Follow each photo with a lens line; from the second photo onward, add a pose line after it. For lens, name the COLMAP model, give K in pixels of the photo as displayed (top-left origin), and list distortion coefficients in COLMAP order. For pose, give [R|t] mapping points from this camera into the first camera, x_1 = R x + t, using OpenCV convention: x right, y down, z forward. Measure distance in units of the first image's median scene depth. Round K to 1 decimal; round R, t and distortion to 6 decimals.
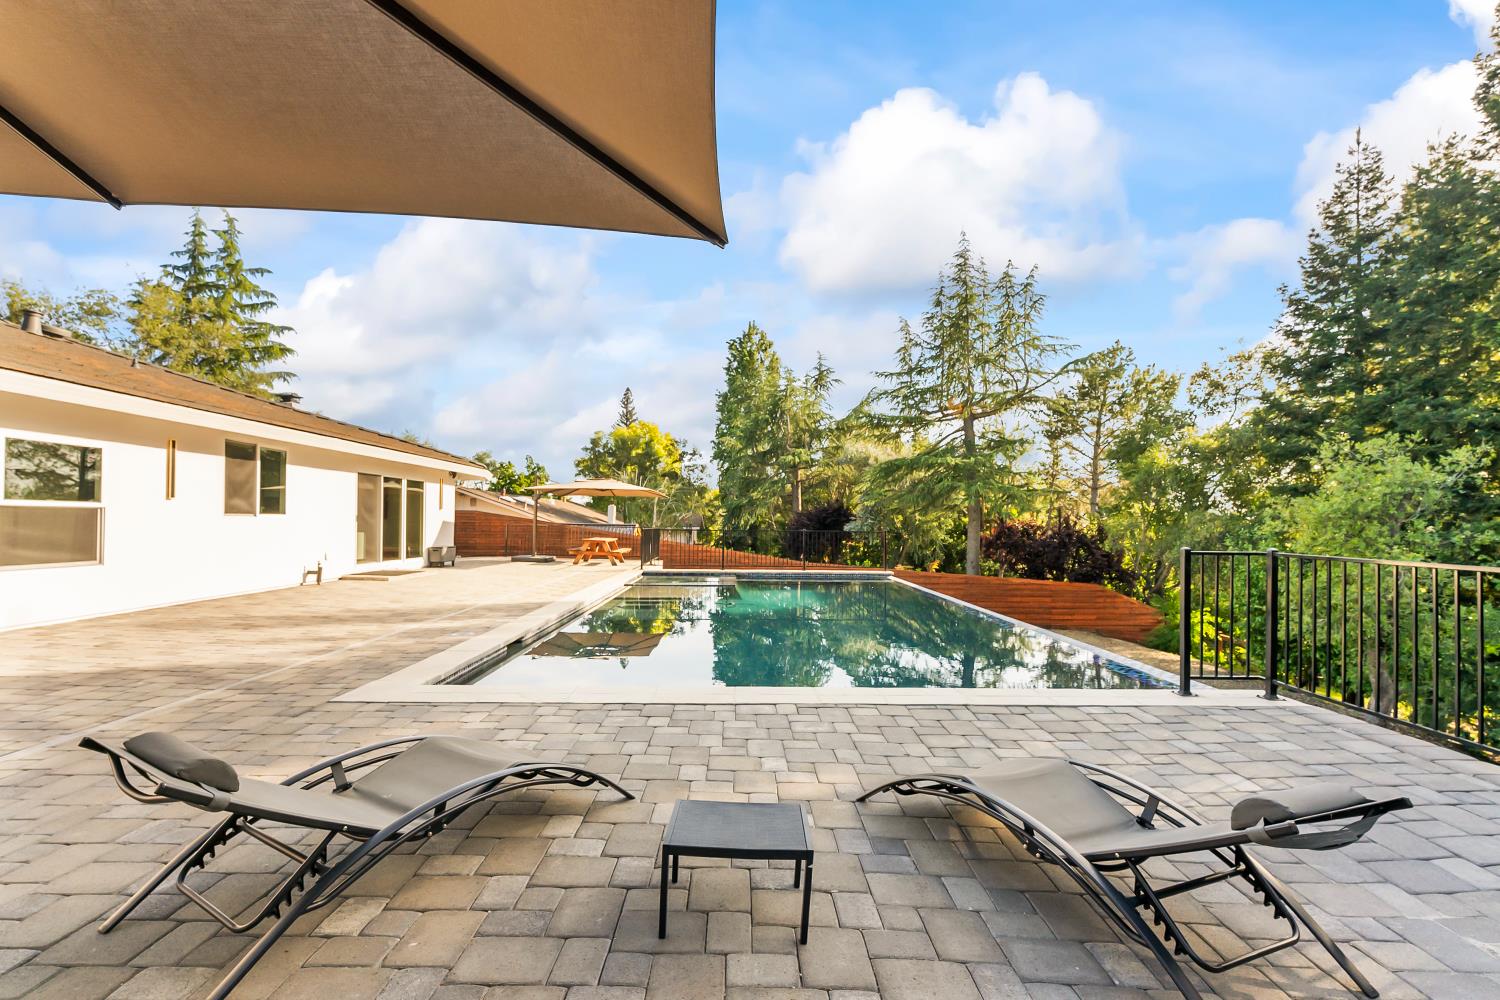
lens RADIAL K [[664.2, 0, 746.3], [0, 664.2, 508.4], [0, 0, 1]] dist [0.001320, -0.001376]
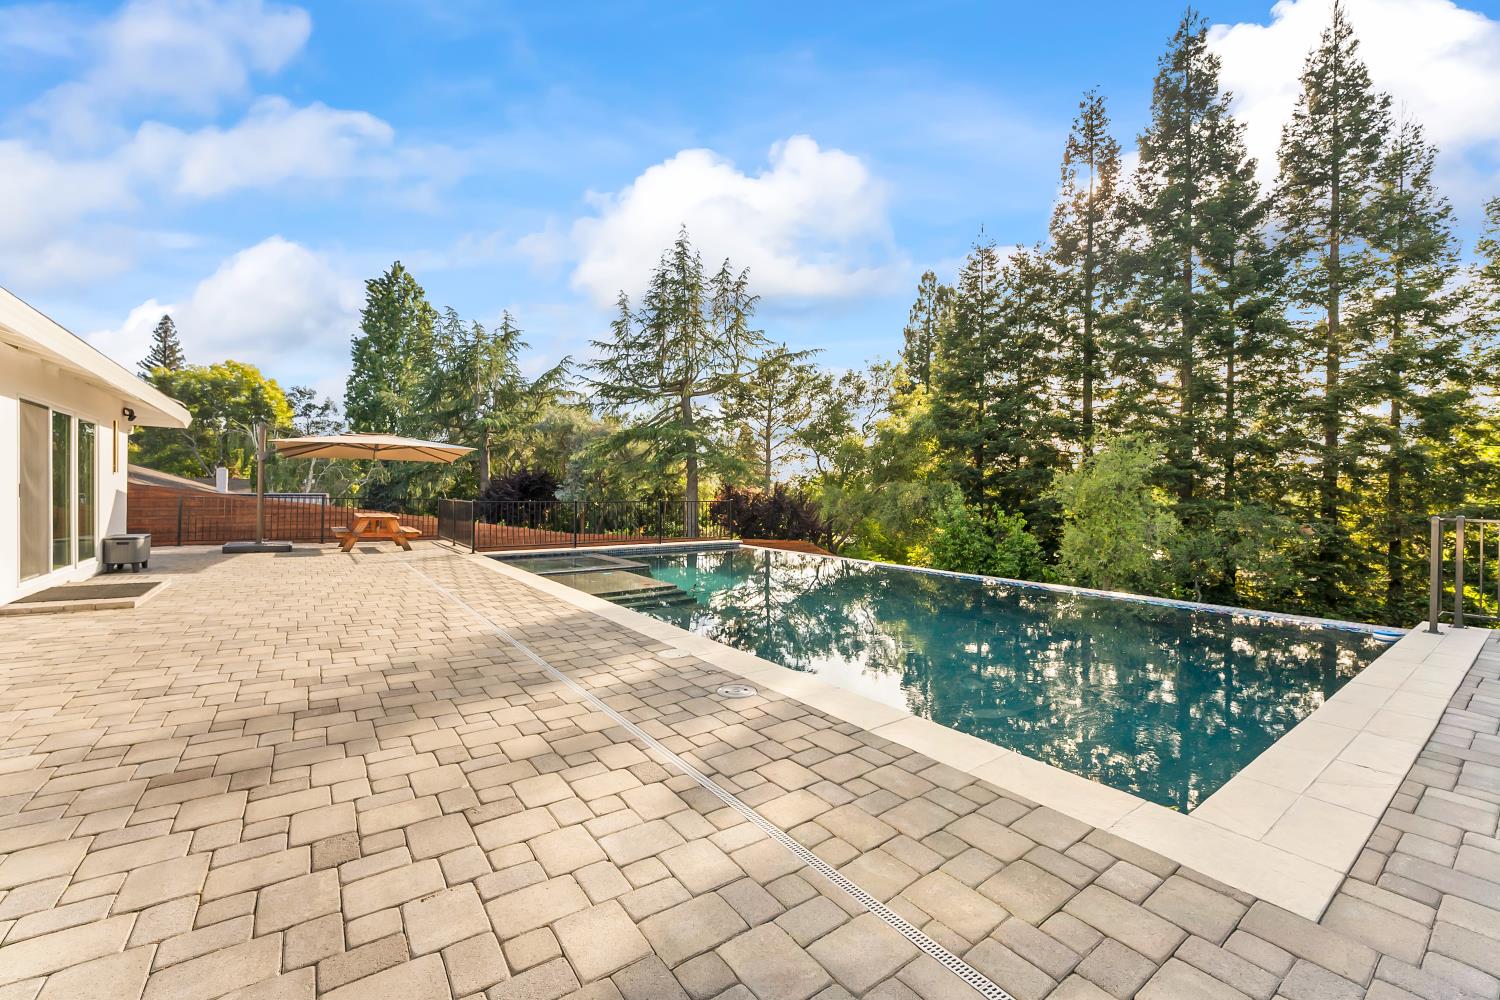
lens RADIAL K [[600.7, 0, 749.8], [0, 600.7, 495.6], [0, 0, 1]] dist [-0.004073, 0.001135]
pose [[0.810534, -0.007527, 0.585644, -0.146740], [-0.011786, 0.999505, 0.029158, -0.000375], [-0.585574, -0.030536, 0.810044, 0.114279]]
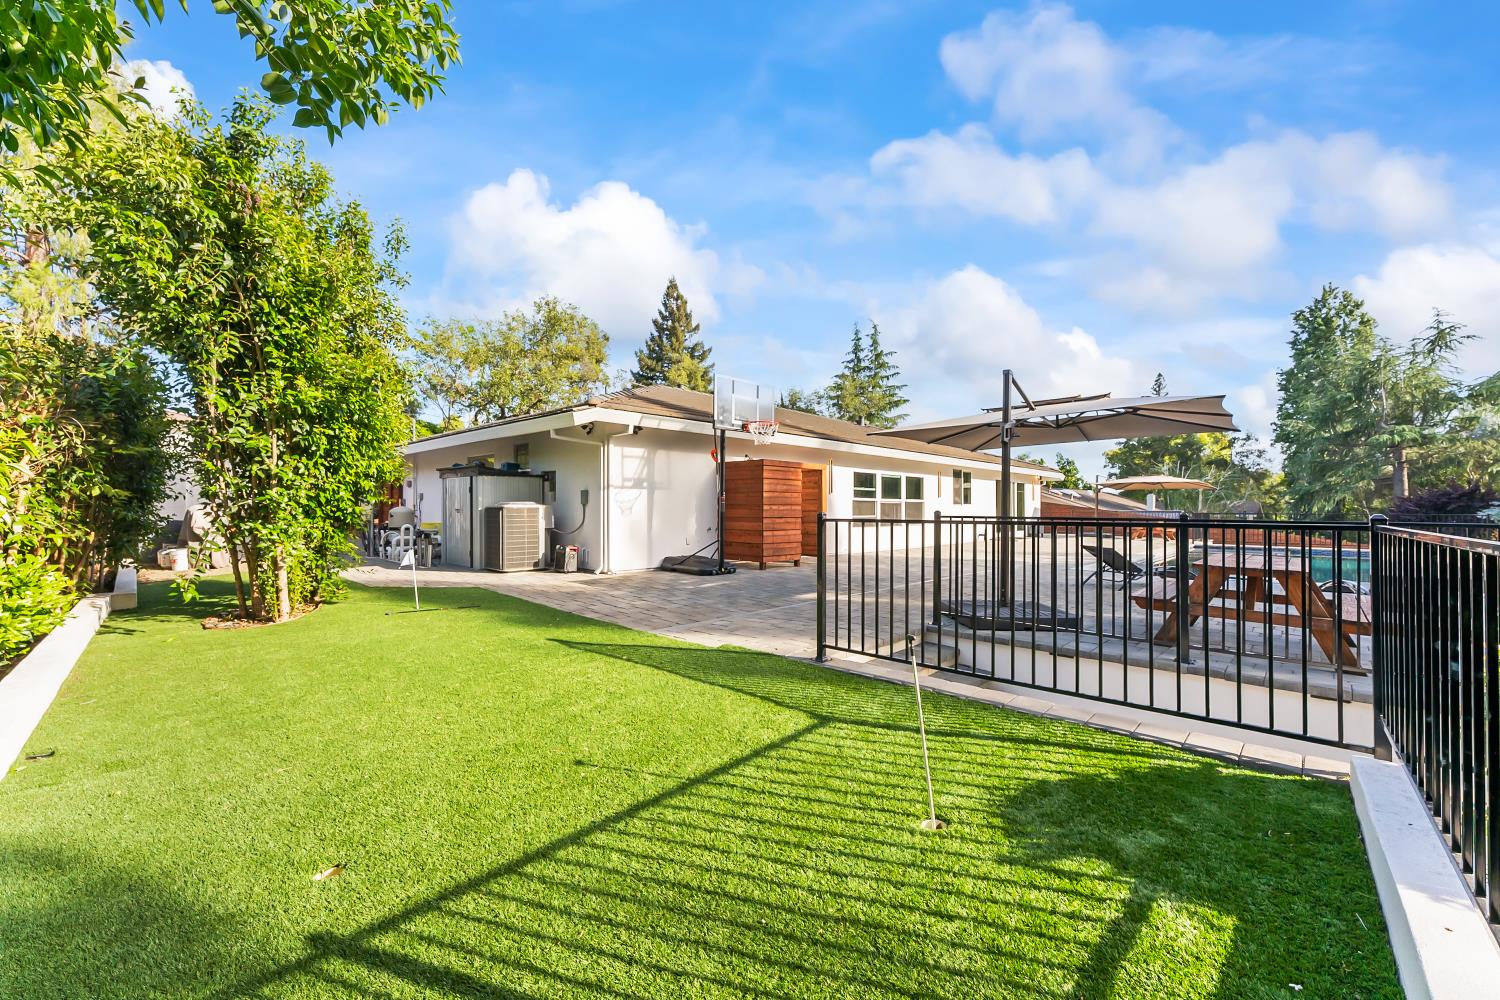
lens RADIAL K [[600.7, 0, 742.2], [0, 600.7, 497.0], [0, 0, 1]] dist [-0.004073, 0.001135]
pose [[0.707968, -0.020716, -0.705941, 0.023075], [0.017569, 0.999777, -0.011720, -0.001222], [0.706026, -0.004105, 0.708174, -0.222566]]
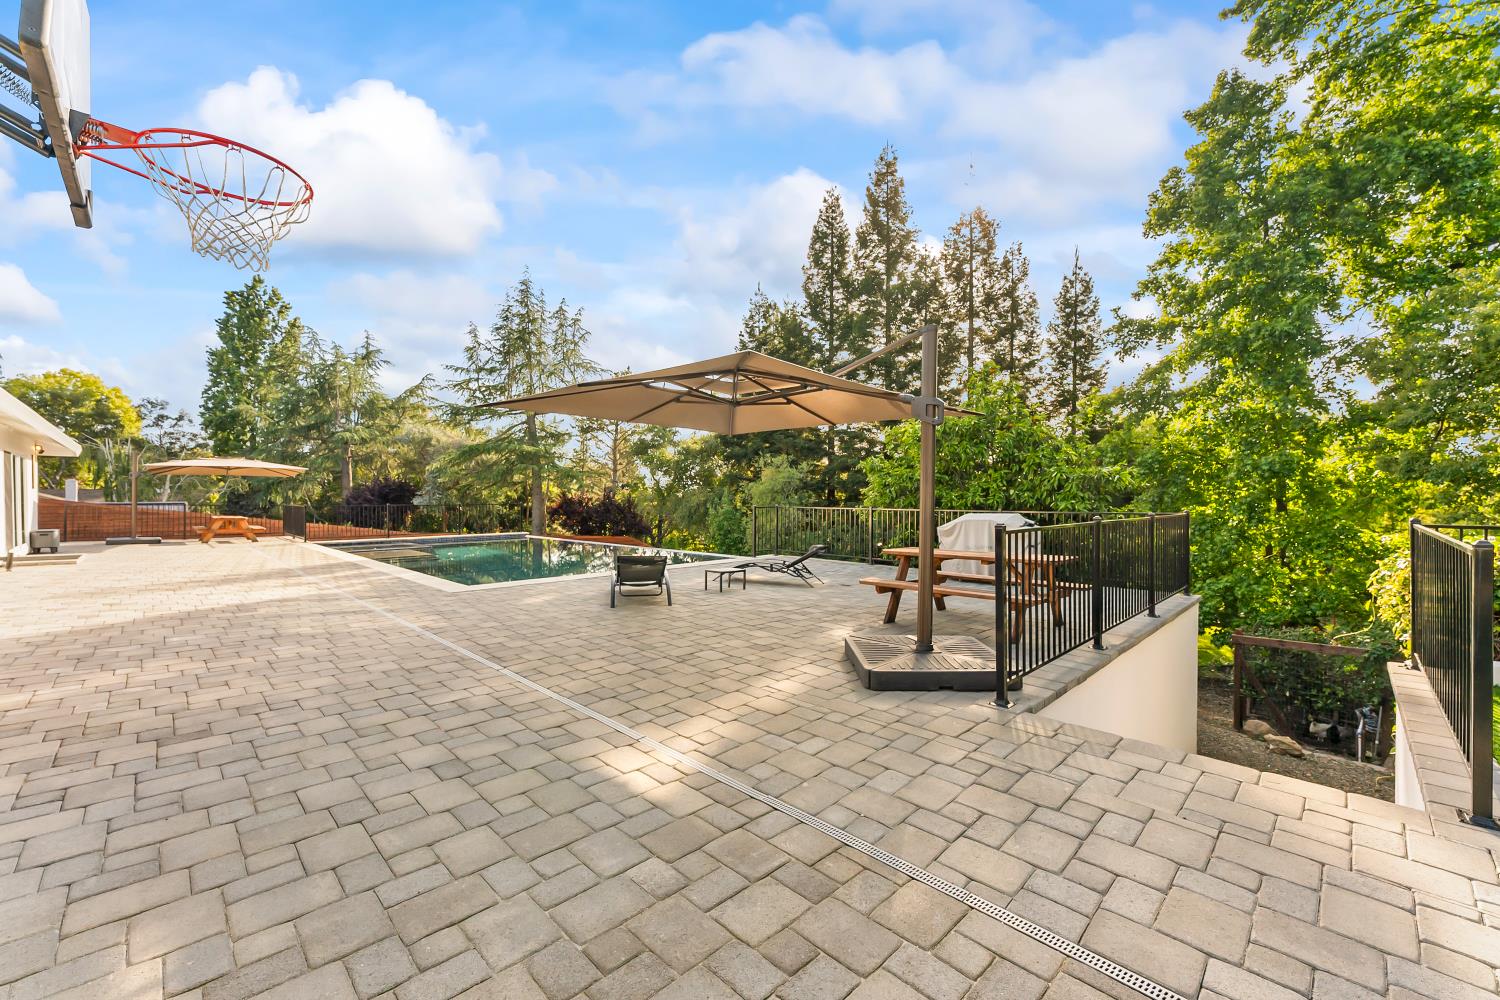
lens RADIAL K [[600.7, 0, 749.7], [0, 600.7, 501.7], [0, 0, 1]] dist [-0.004073, 0.001135]
pose [[0.715535, -0.018957, 0.698320, -0.155281], [-0.004384, 0.999490, 0.031625, -0.005242], [-0.698563, -0.025690, 0.715087, -0.109671]]
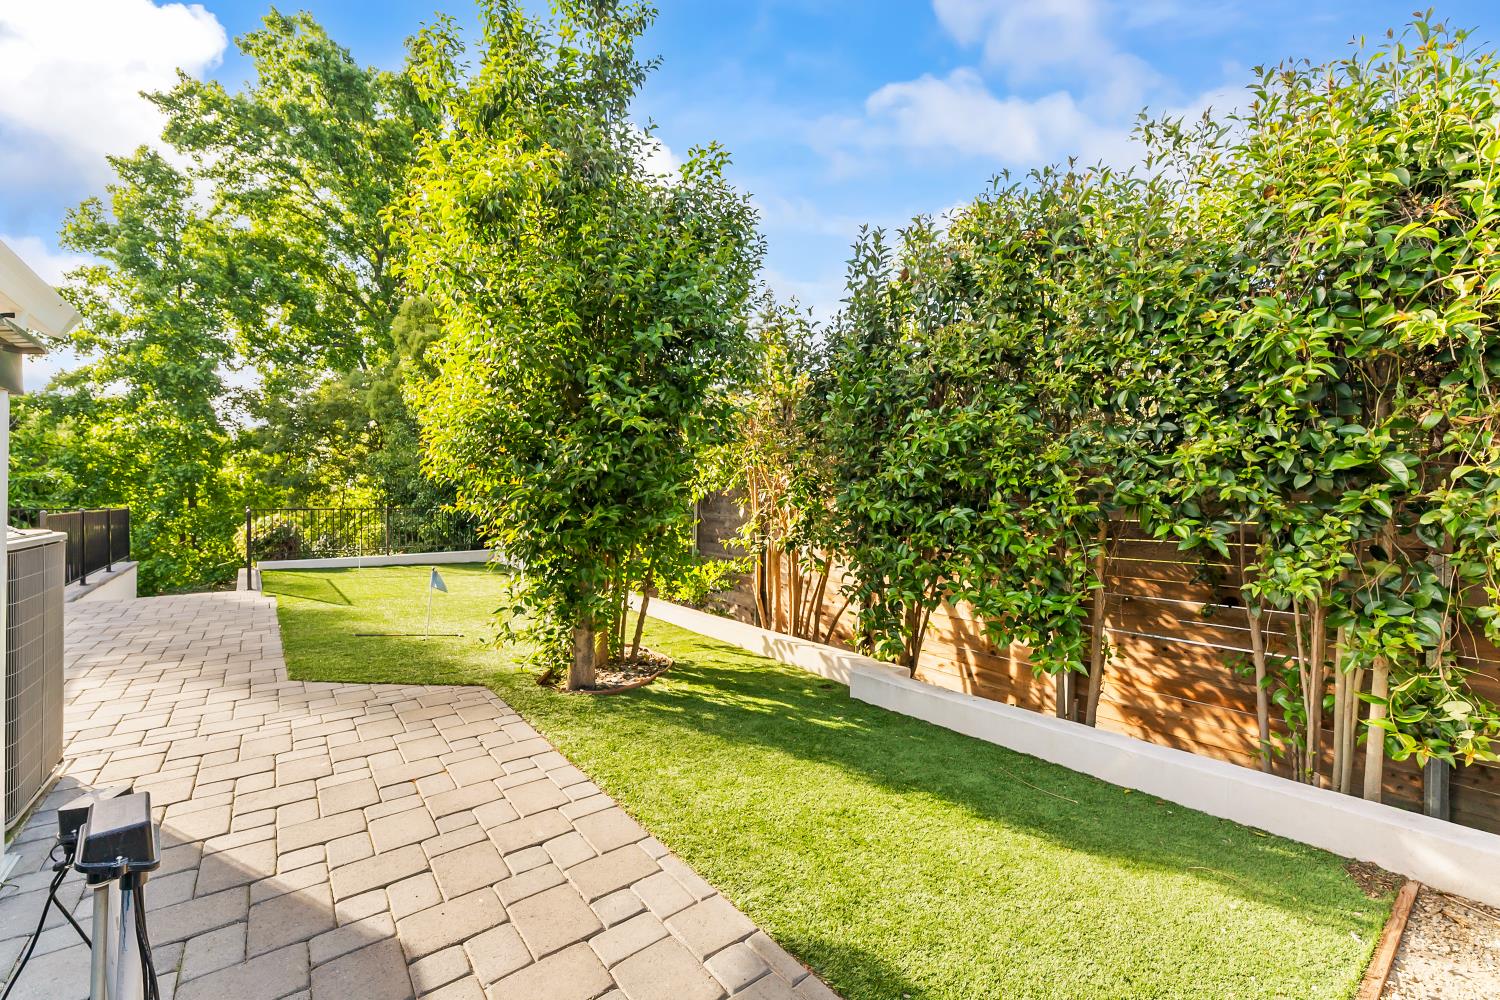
lens RADIAL K [[600.7, 0, 744.4], [0, 600.7, 499.7], [0, 0, 1]] dist [-0.004073, 0.001135]
pose [[-0.625352, -0.014117, 0.780215, -0.346744], [-0.026038, 0.999657, -0.002782, -0.005517], [-0.779909, -0.022055, -0.625505, -0.121223]]
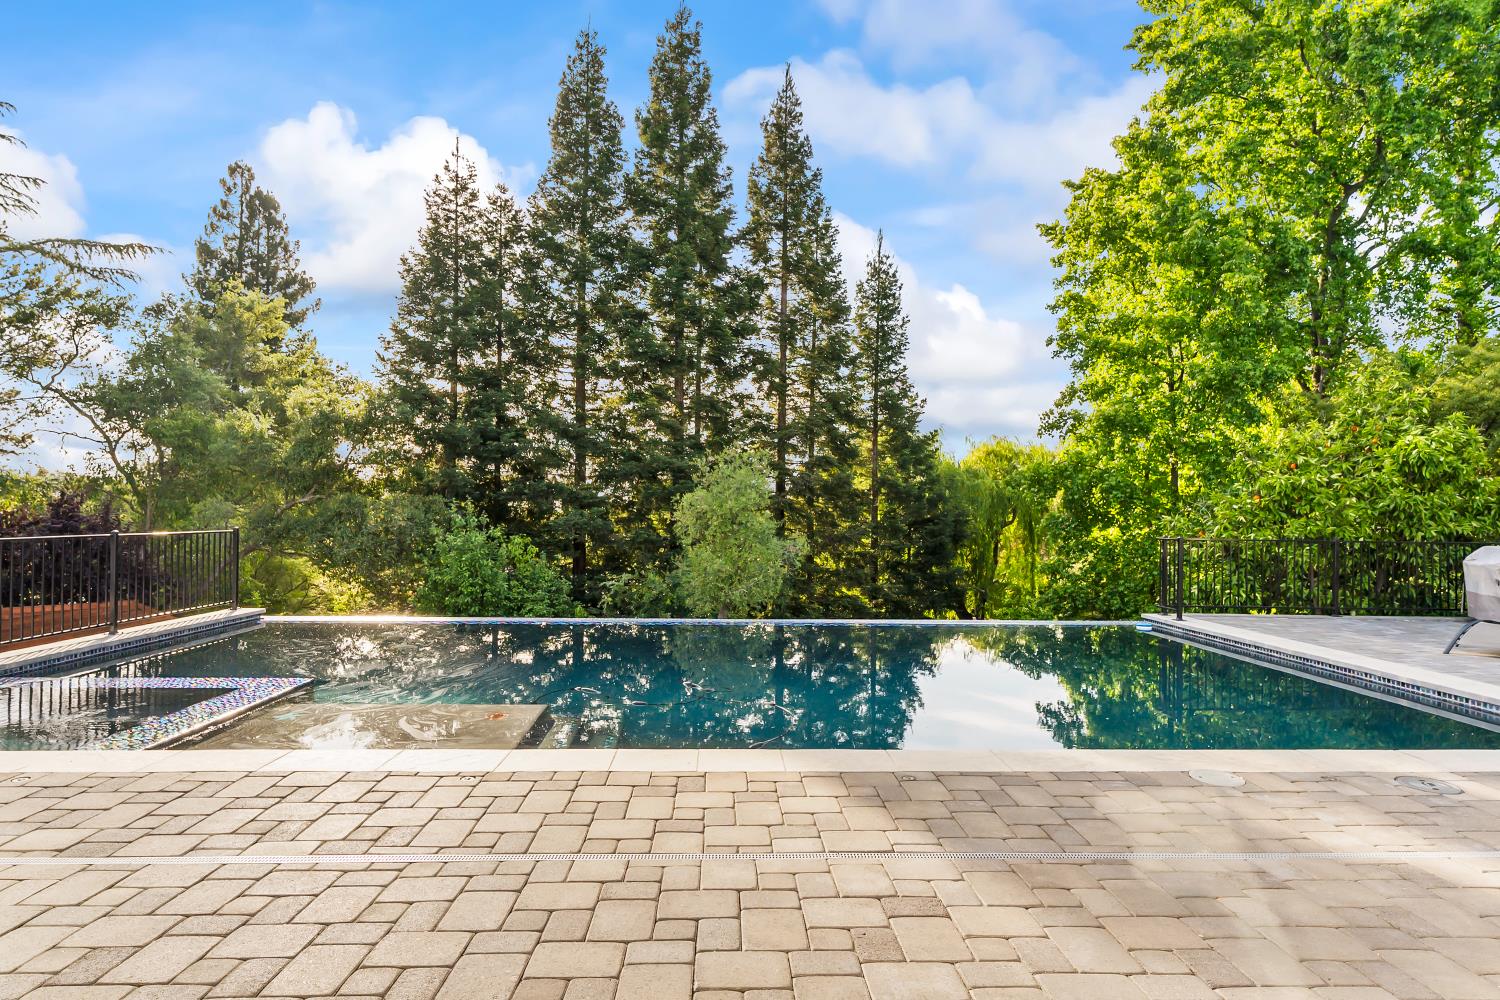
lens RADIAL K [[799.4, 0, 746.9], [0, 799.4, 502.5], [0, 0, 1]] dist [-0.001314, -0.000450]
pose [[-0.018537, 0.010439, 0.999774, -0.190078], [-0.039213, 0.999169, -0.011160, 0.004286], [-0.999059, -0.039411, -0.018112, 0.288237]]
